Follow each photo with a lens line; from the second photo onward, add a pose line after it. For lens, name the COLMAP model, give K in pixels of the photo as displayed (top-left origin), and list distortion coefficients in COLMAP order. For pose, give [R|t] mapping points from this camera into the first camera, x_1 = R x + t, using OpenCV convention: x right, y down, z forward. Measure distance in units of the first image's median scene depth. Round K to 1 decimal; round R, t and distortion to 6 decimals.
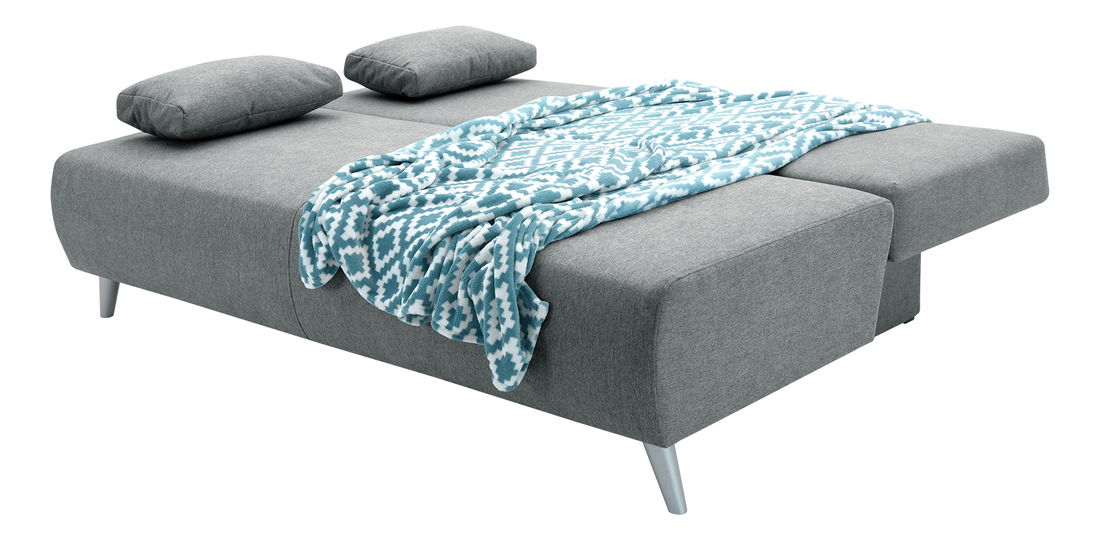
lens RADIAL K [[1947.7, 0, 550.0], [0, 1947.7, 271.0], [0, 0, 1]] dist [-0.007310, -0.118777]
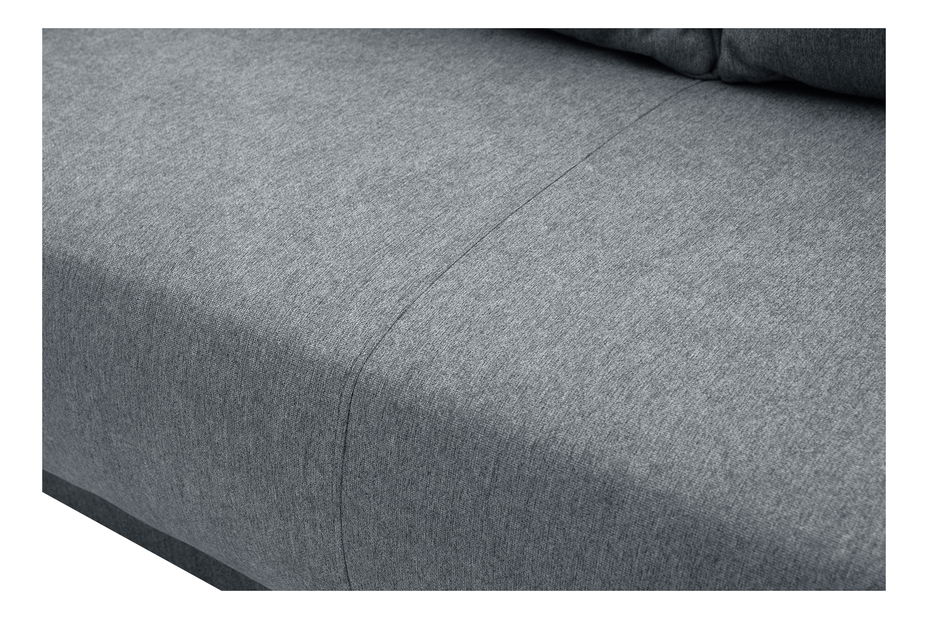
lens RADIAL K [[1603.8, 0, 464.0], [0, 1603.8, 309.5], [0, 0, 1]] dist [0.008741, 0.029563]
pose [[0.991126, -0.065748, 0.115525, -0.156002], [0.029209, 0.955590, 0.293250, -0.137621], [-0.129675, -0.287273, 0.949030, 0.787744]]
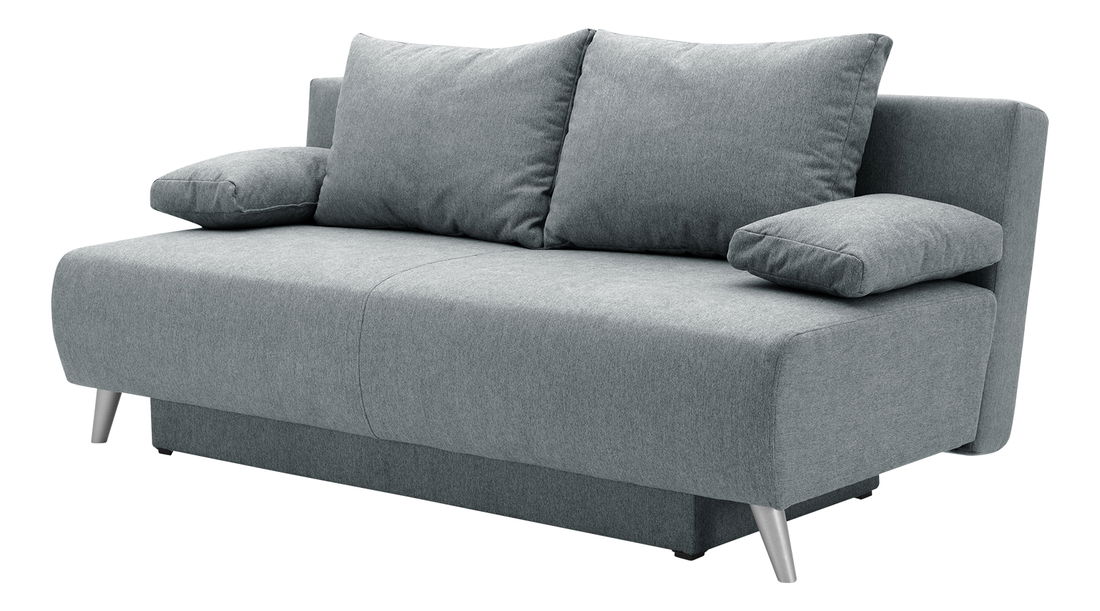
lens RADIAL K [[3152.2, 0, 550.0], [0, 3152.2, 305.5], [0, 0, 1]] dist [-0.020949, -0.227550]
pose [[0.997126, 0.026772, 0.070869, -0.163956], [-0.017175, 0.991006, -0.132708, 0.191554], [-0.073784, 0.131109, 0.988618, -0.560068]]
